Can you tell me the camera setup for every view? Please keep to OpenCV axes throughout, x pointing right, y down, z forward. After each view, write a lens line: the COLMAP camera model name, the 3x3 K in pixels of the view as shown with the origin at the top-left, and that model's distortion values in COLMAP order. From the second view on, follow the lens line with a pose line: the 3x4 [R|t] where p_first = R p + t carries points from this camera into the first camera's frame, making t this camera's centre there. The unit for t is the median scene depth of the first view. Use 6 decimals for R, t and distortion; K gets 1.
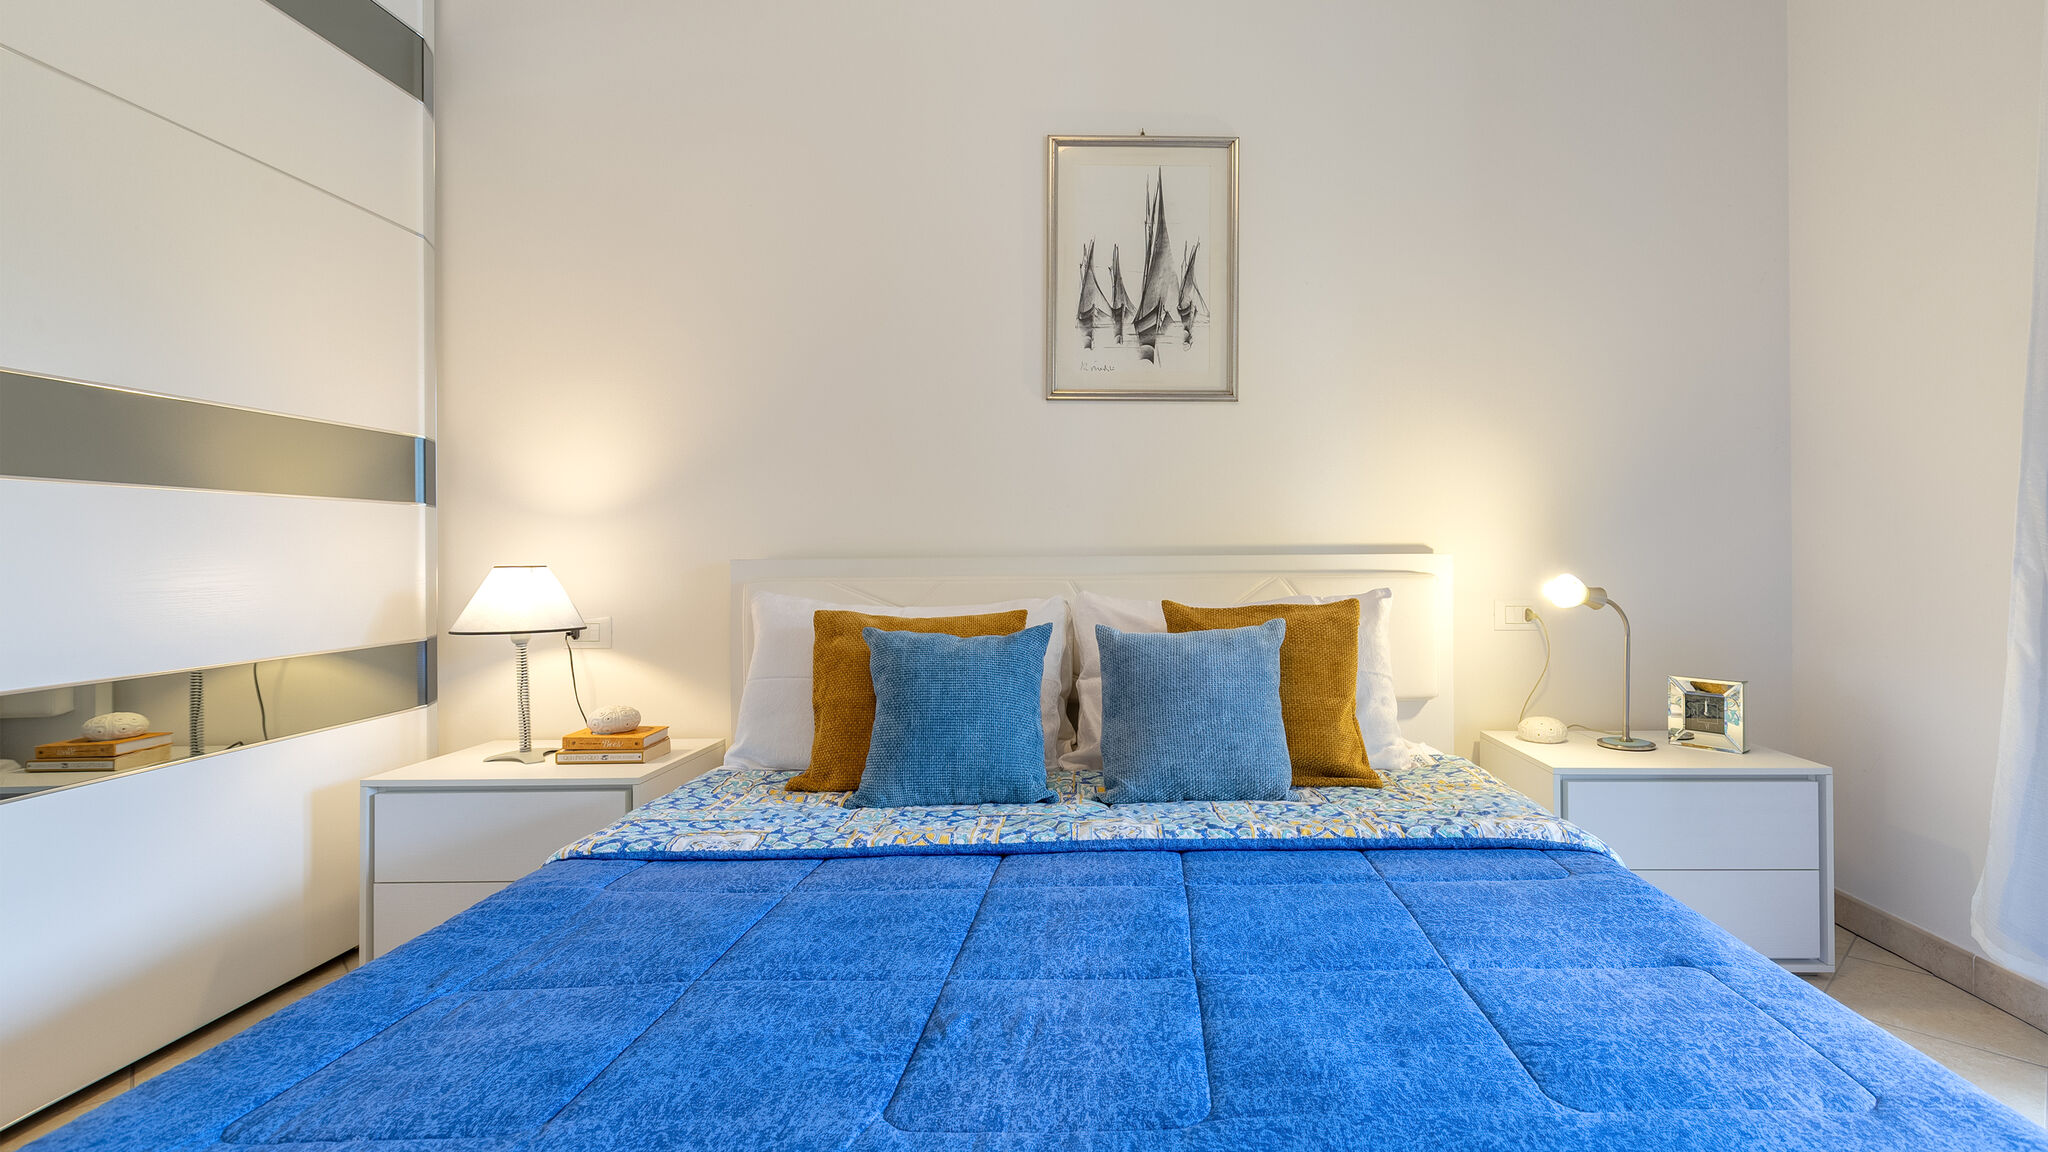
lens RADIAL K [[974.8, 0, 1120.2], [0, 974.8, 535.8], [0, 0, 1]] dist [0.001485, 0.000326]
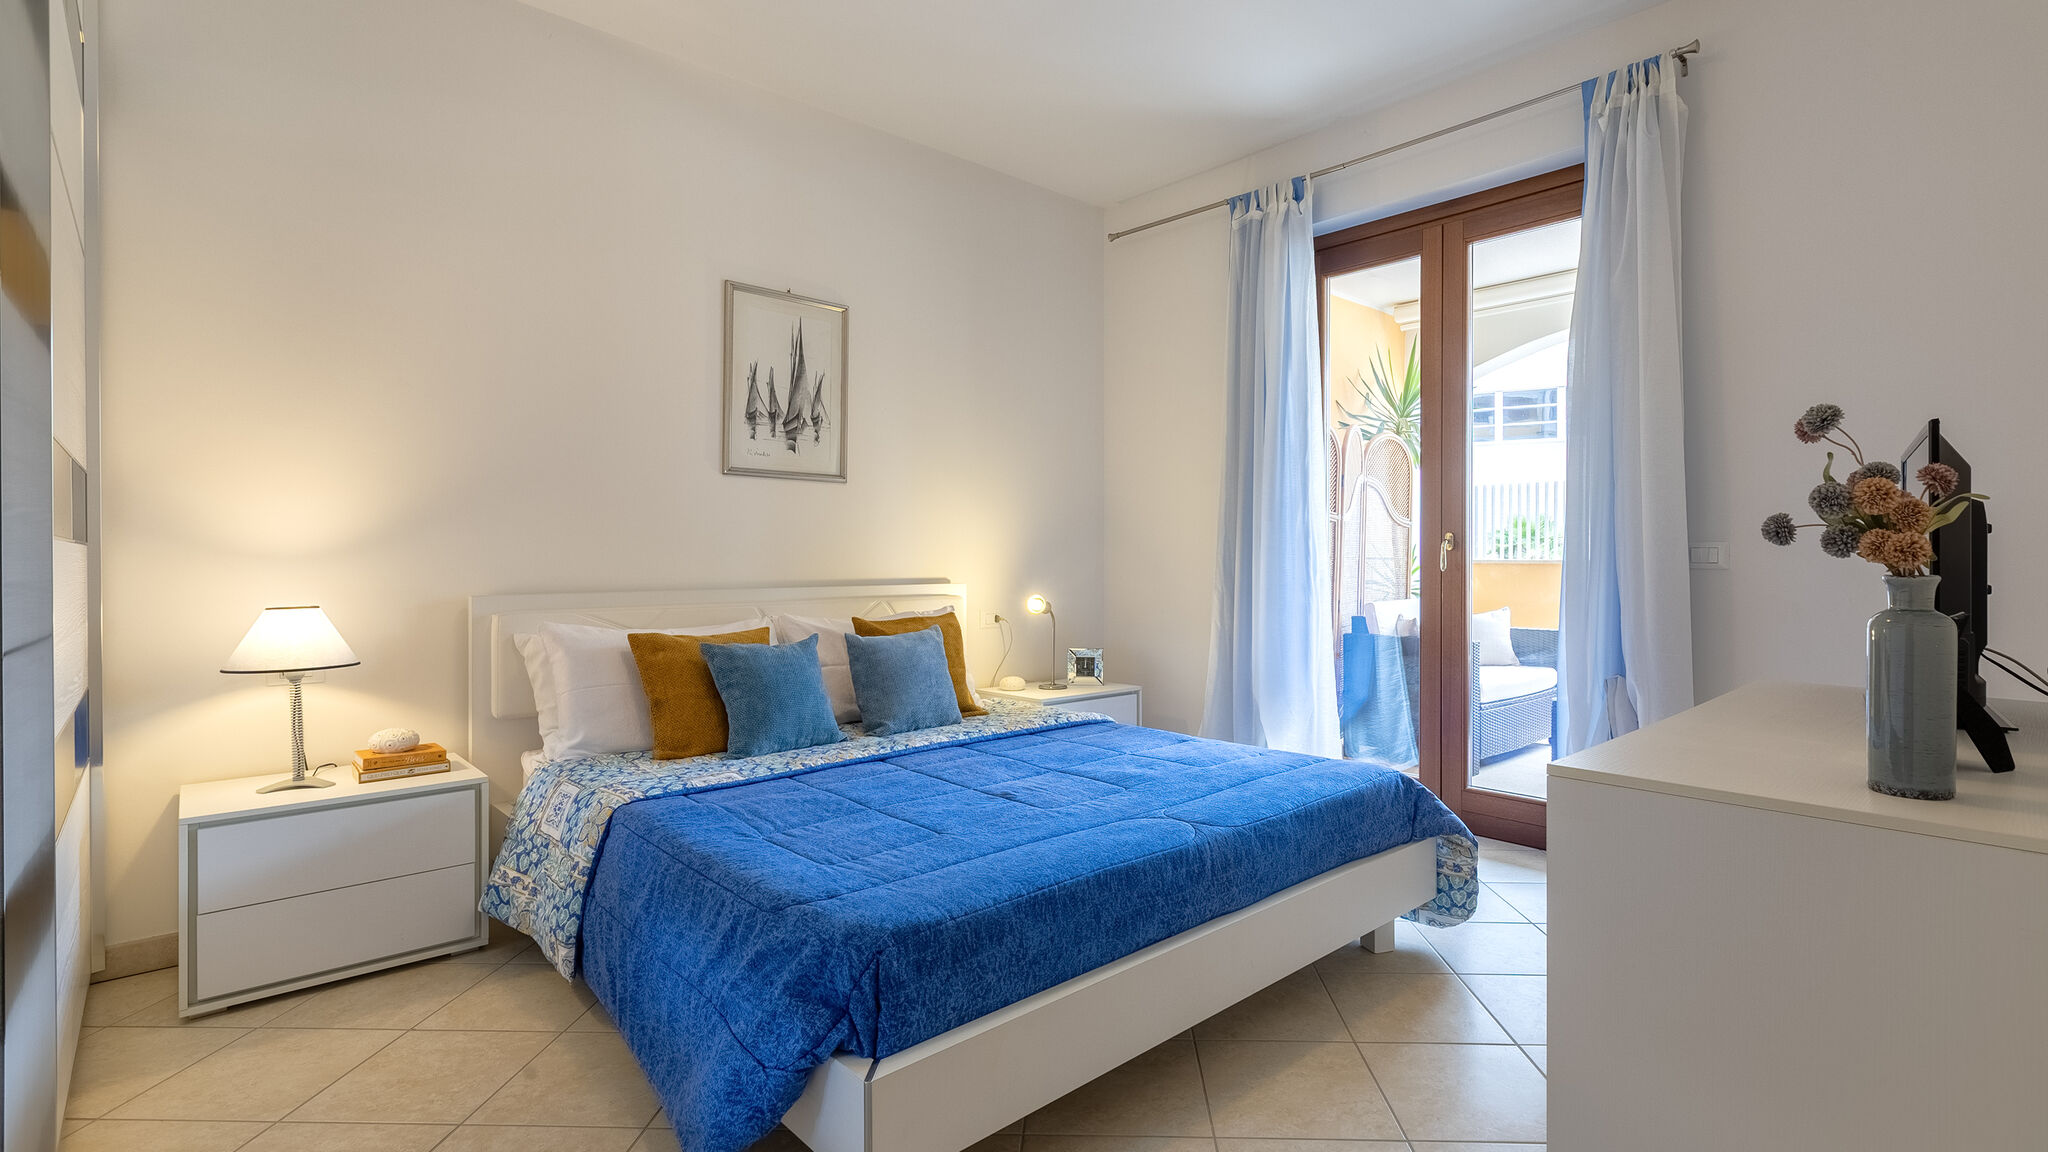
lens RADIAL K [[967.5, 0, 1066.9], [0, 967.5, 550.3], [0, 0, 1]] dist [0.002750, 0.000344]
pose [[0.730674, 0.010679, 0.682643, -0.646623], [-0.013082, 0.999913, -0.001641, -0.036811], [-0.682601, -0.007731, 0.730751, -0.317981]]
